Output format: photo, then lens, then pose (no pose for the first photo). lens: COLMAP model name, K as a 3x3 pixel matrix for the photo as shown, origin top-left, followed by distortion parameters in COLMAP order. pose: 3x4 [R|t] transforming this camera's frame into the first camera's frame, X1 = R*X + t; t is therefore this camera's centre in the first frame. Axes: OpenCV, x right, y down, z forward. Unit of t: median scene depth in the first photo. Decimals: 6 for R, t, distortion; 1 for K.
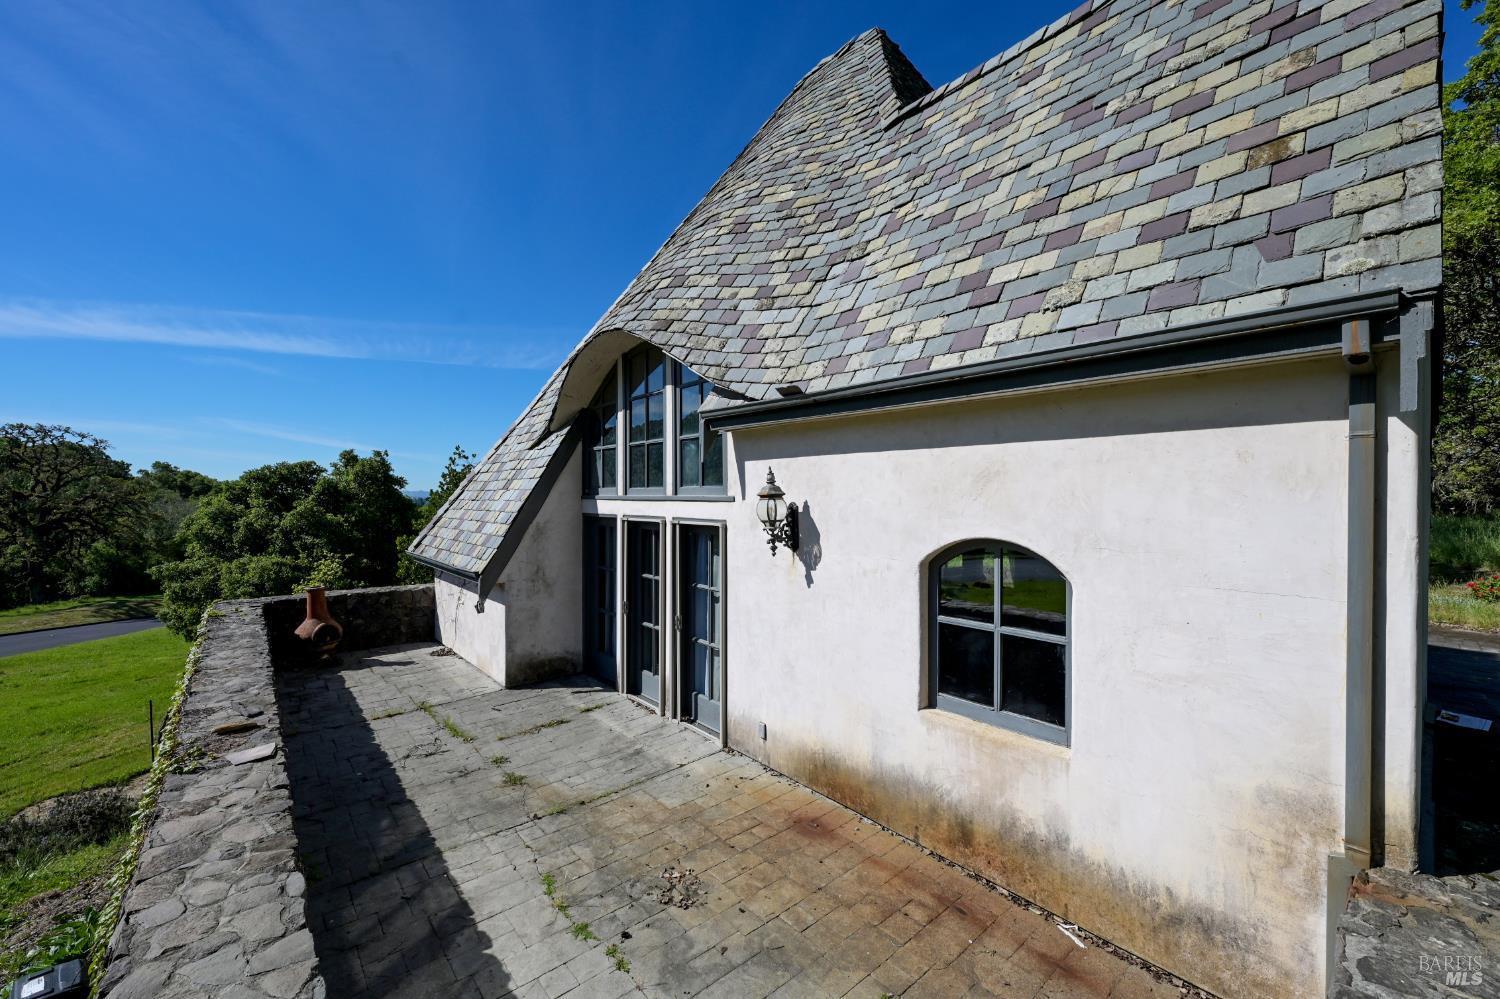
lens RADIAL K [[595.5, 0, 755.2], [0, 595.5, 481.1], [0, 0, 1]] dist [-0.002257, 0.000892]
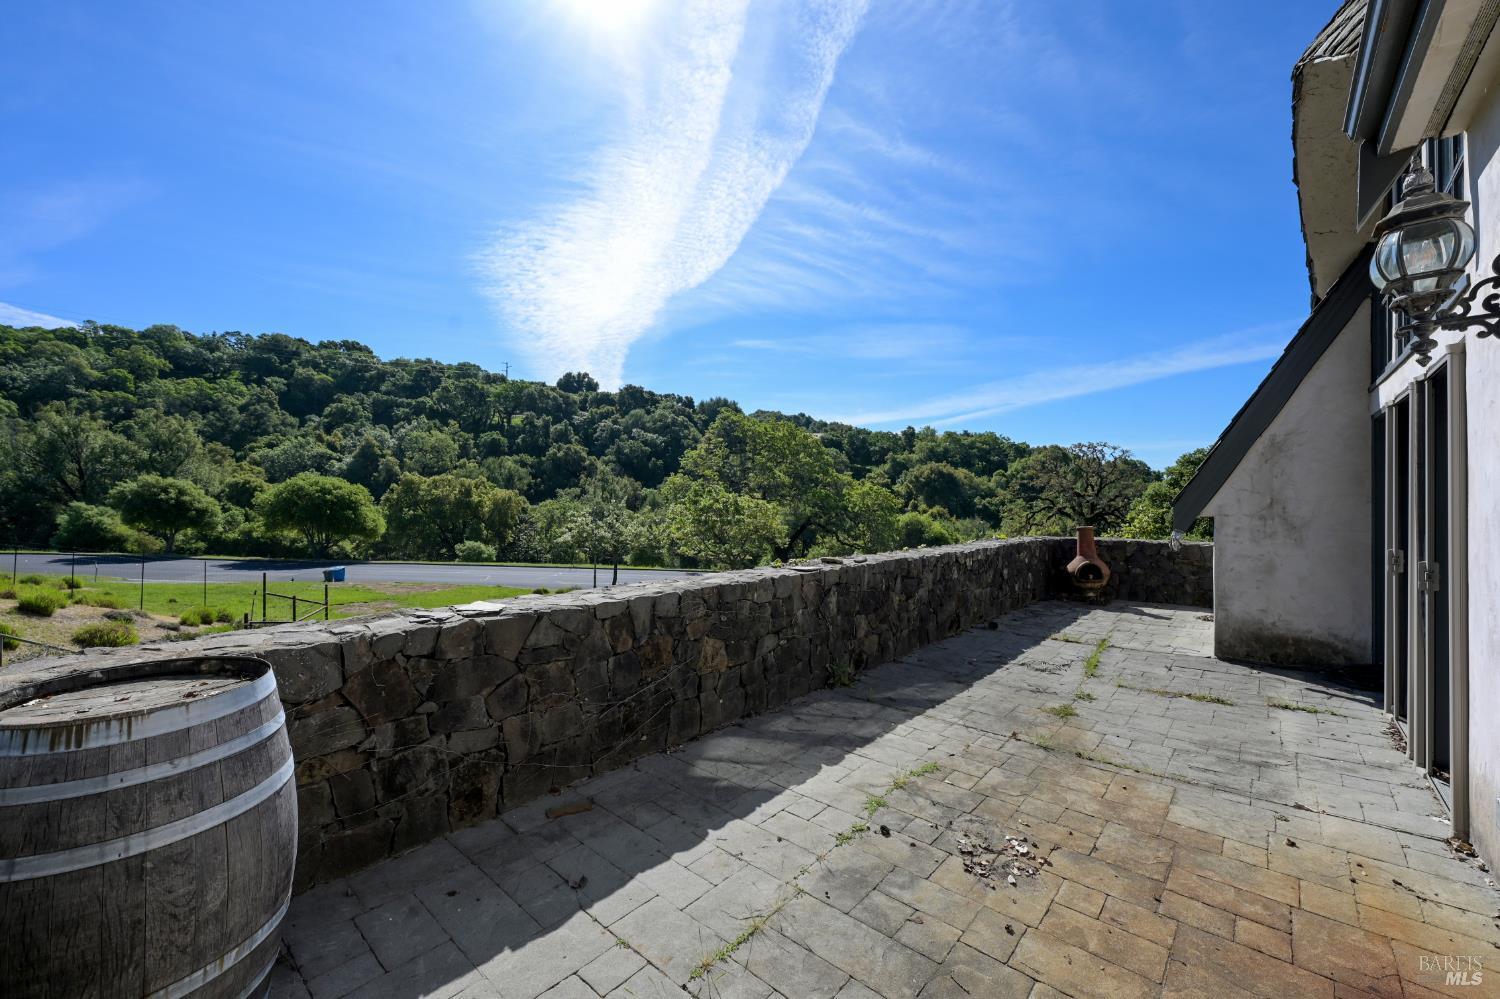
lens RADIAL K [[595.5, 0, 741.4], [0, 595.5, 506.4], [0, 0, 1]] dist [-0.002257, 0.000892]
pose [[0.125637, 0.005441, -0.992061, 0.354631], [0.023571, 0.999686, 0.008468, 0.196469], [0.991796, -0.024447, 0.125470, 0.453169]]
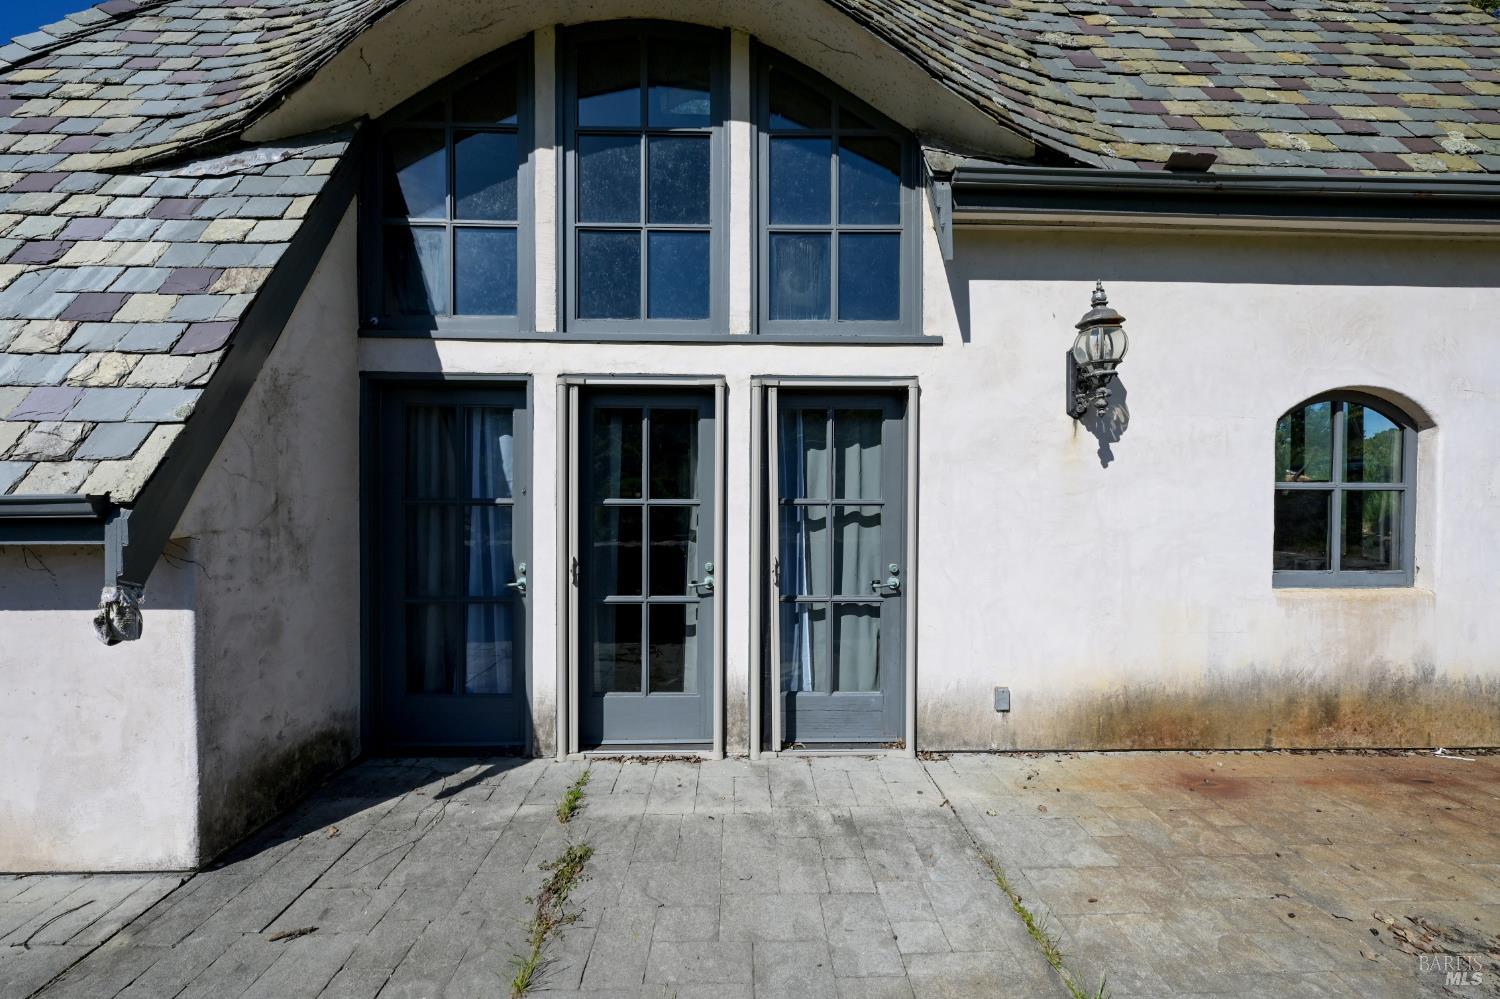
lens RADIAL K [[595.5, 0, 752.6], [0, 595.5, 491.9], [0, 0, 1]] dist [-0.002257, 0.000892]
pose [[0.635969, 0.002622, 0.771710, -0.678889], [-0.020794, 0.999689, 0.013739, 0.195534], [-0.771435, -0.024785, 0.635826, 0.825845]]
